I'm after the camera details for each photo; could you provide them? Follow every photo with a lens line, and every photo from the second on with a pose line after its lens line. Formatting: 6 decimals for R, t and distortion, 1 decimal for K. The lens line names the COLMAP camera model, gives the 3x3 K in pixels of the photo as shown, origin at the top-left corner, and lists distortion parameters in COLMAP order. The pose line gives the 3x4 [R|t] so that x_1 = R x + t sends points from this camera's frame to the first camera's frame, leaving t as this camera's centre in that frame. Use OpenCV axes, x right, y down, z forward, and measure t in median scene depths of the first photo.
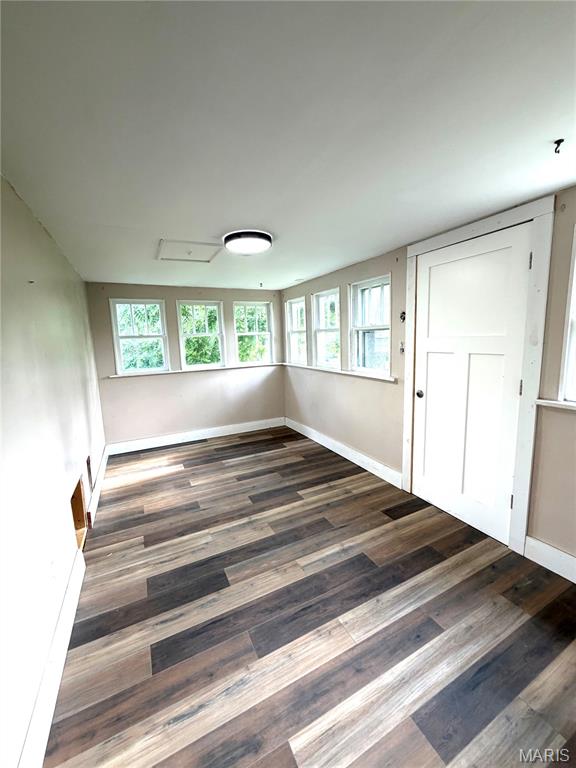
lens RADIAL K [[308.8, 0, 289.8], [0, 308.8, 382.0], [0, 0, 1]] dist [0.004581, 0.000308]
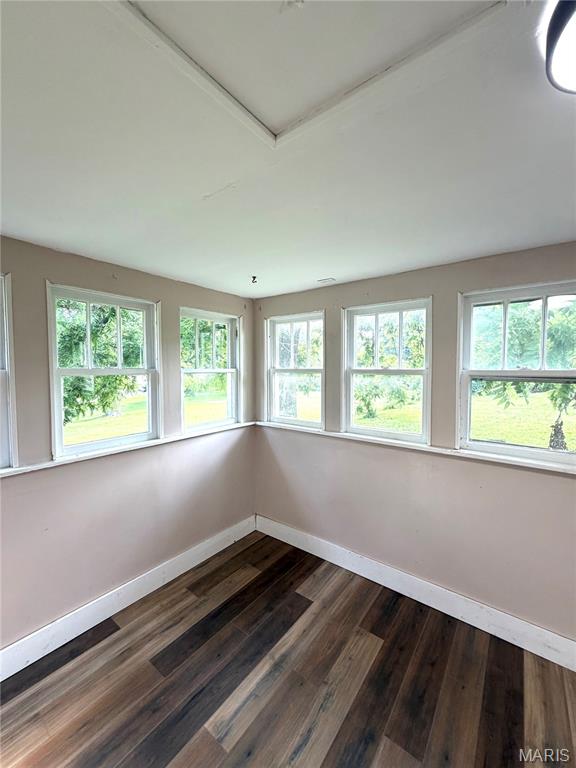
lens RADIAL K [[308.8, 0, 289.3], [0, 308.8, 385.5], [0, 0, 1]] dist [0.004581, 0.000308]
pose [[0.898146, 0.015829, 0.439412, -0.253231], [0.028778, 0.995093, -0.094668, -0.084241], [-0.438754, 0.097671, 0.893283, 0.512686]]
